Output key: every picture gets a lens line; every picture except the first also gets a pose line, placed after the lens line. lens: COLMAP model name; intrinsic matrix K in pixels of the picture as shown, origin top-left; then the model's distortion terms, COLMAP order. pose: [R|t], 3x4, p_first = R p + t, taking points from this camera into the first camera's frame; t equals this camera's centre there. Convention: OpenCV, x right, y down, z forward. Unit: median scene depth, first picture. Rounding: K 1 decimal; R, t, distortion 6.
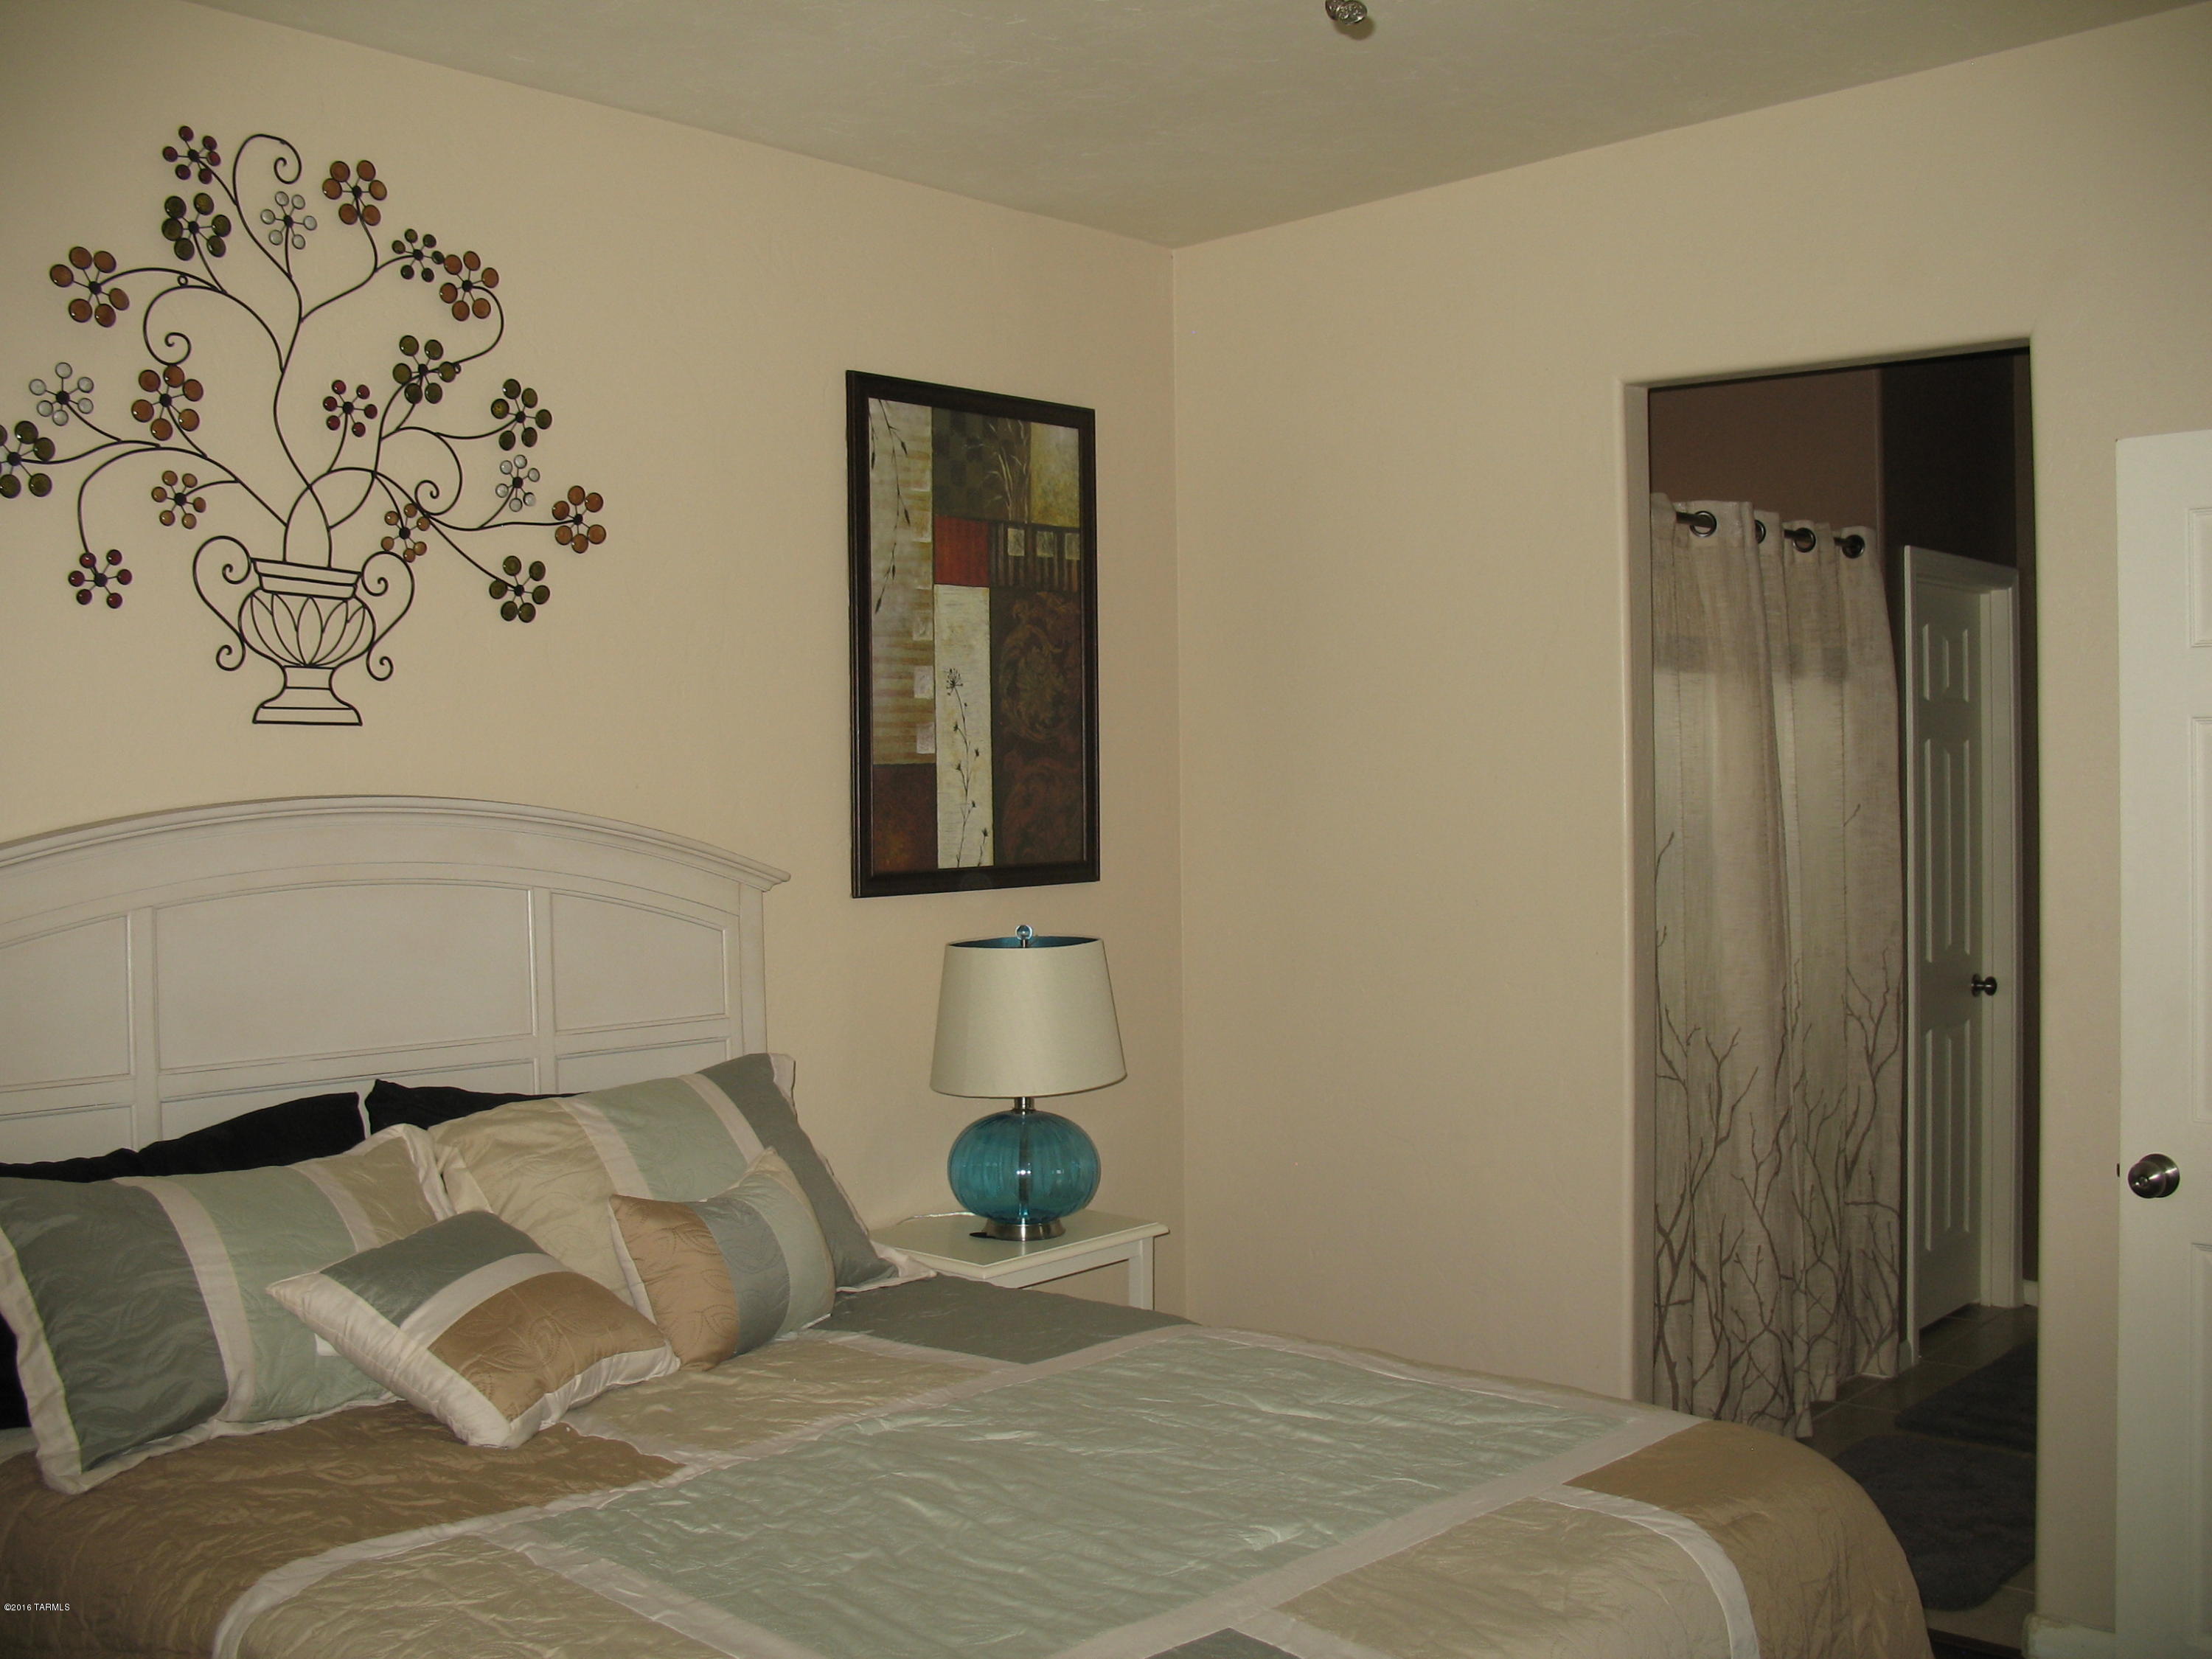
lens RADIAL K [[2288.9, 0, 1107.3], [0, 2288.9, 791.9], [0, 0, 1]] dist [-0.186990, 0.215980]
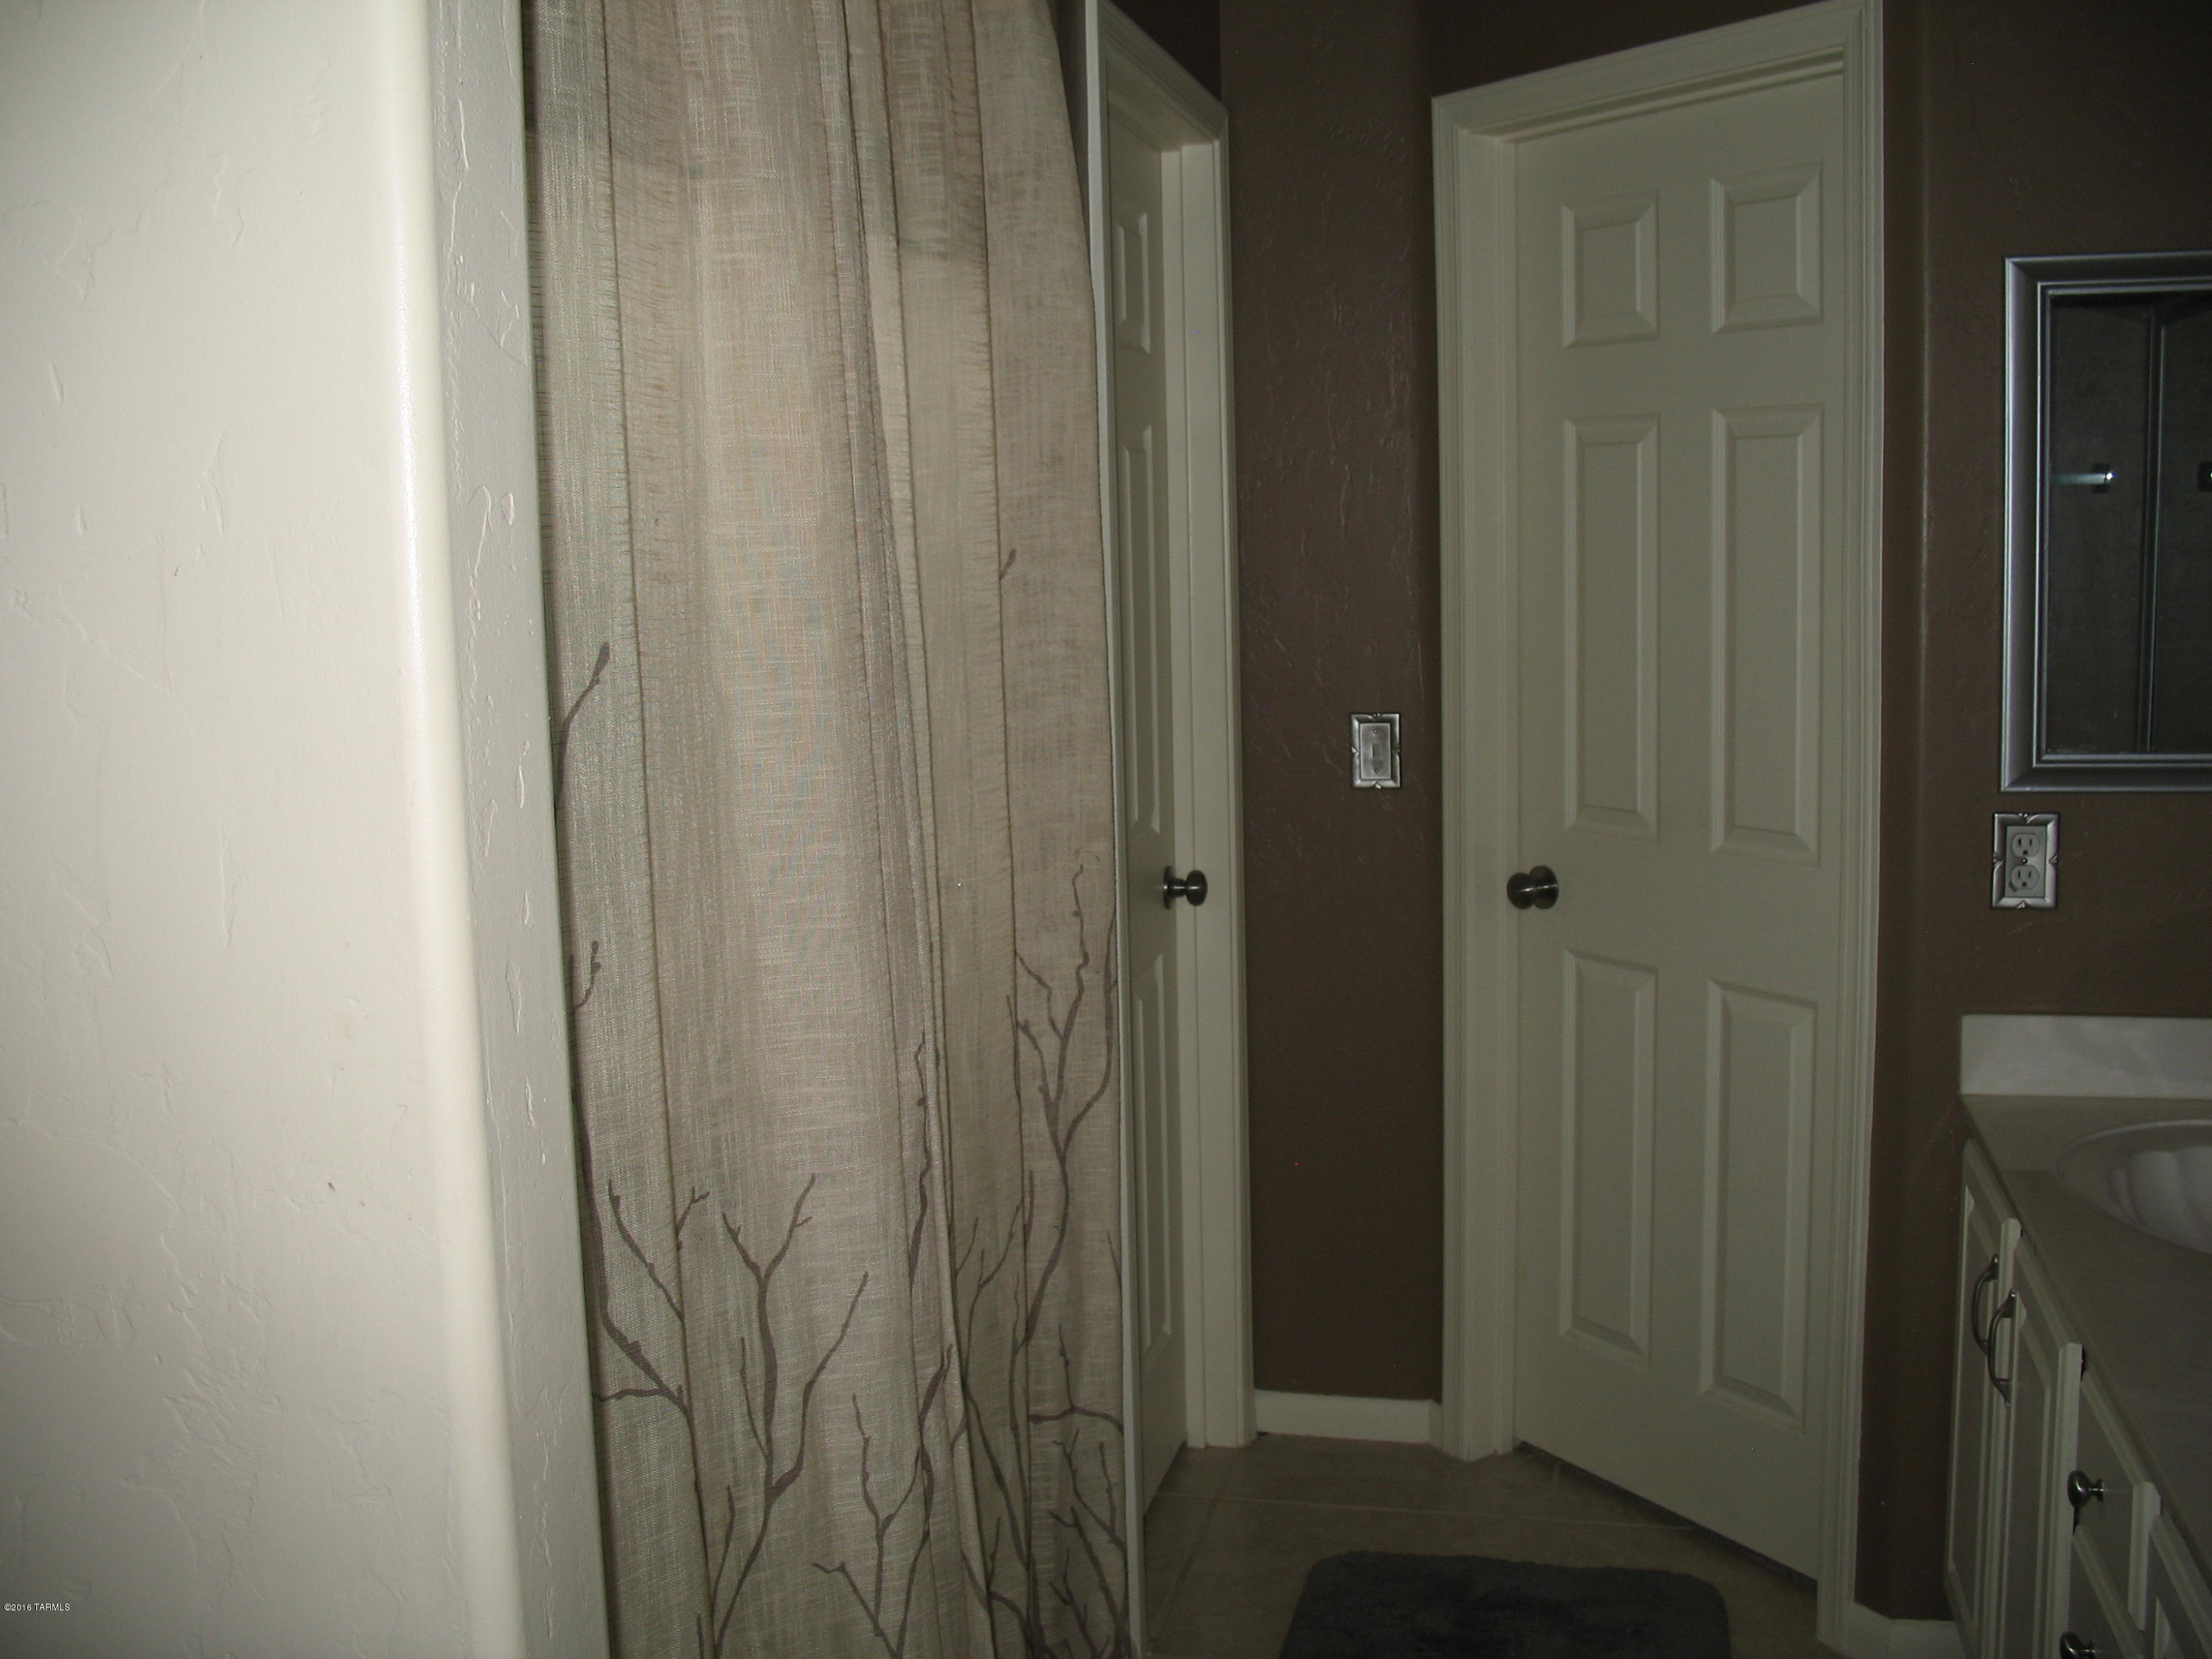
lens RADIAL K [[2288.9, 0, 1107.3], [0, 2288.9, 791.9], [0, 0, 1]] dist [-0.186990, 0.215980]
pose [[0.887809, -0.066654, 0.455359, 0.239045], [0.018938, 0.993909, 0.108563, 0.007093], [-0.459822, -0.087759, 0.883664, 0.984693]]
